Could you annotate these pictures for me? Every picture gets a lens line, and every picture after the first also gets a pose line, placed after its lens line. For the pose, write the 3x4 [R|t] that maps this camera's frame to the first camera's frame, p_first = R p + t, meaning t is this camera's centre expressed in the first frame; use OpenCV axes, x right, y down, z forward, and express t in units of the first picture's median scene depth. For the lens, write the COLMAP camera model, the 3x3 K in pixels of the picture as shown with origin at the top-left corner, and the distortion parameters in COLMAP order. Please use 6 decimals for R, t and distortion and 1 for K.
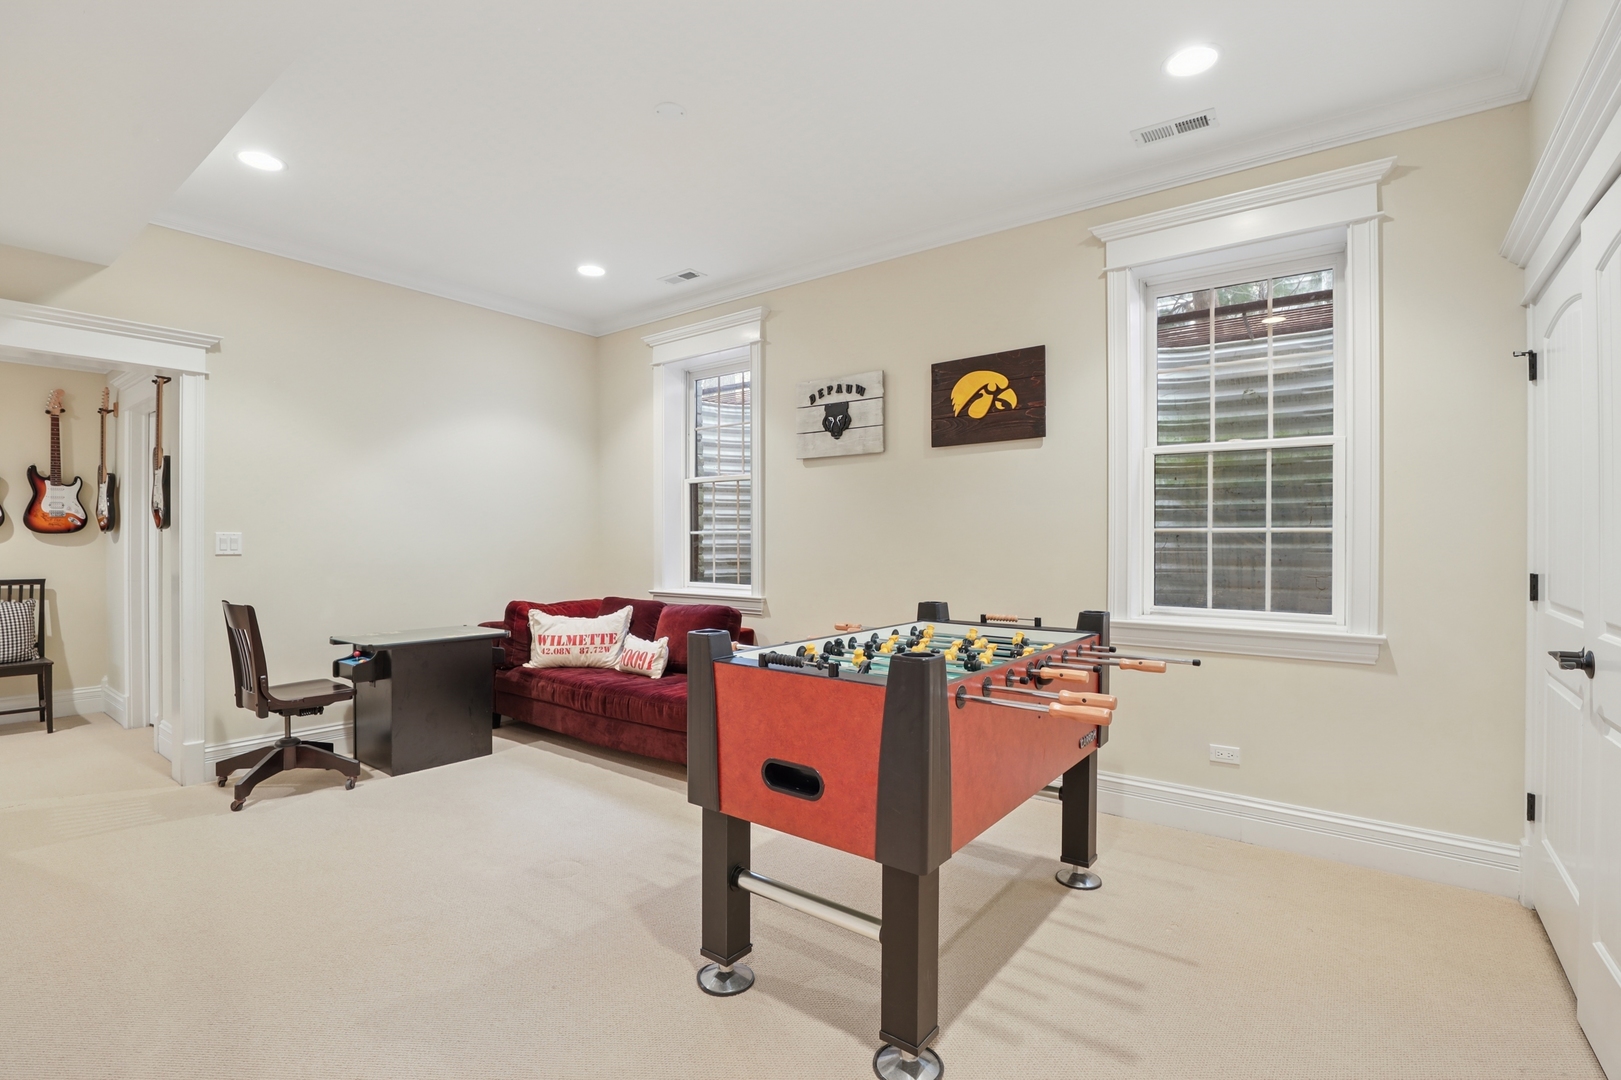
lens RADIAL K [[753.4, 0, 805.1], [0, 753.4, 538.9], [0, 0, 1]] dist [-0.031076, -0.001518]
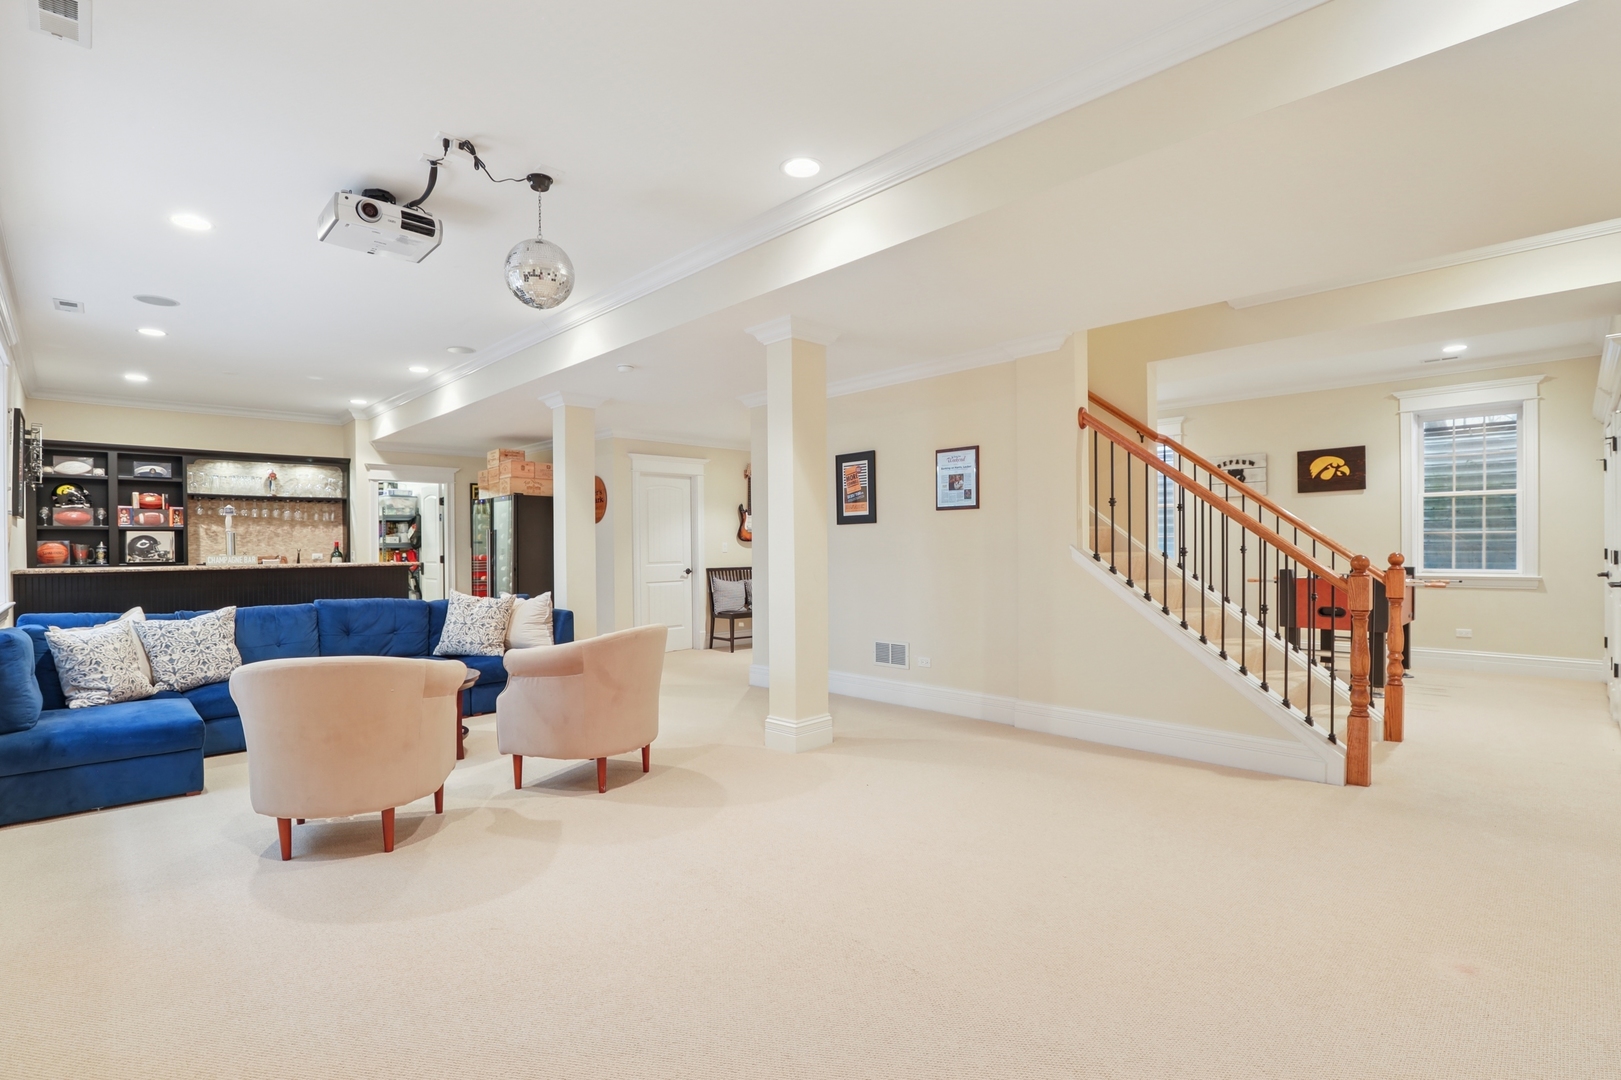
lens RADIAL K [[794.9, 0, 812.2], [0, 794.9, 549.7], [0, 0, 1]] dist [-0.012312, 0.000435]
pose [[0.989360, -0.009727, -0.145161, -0.894155], [0.010297, 0.999942, 0.003174, 0.011108], [0.145122, -0.004635, 0.989403, -1.416725]]
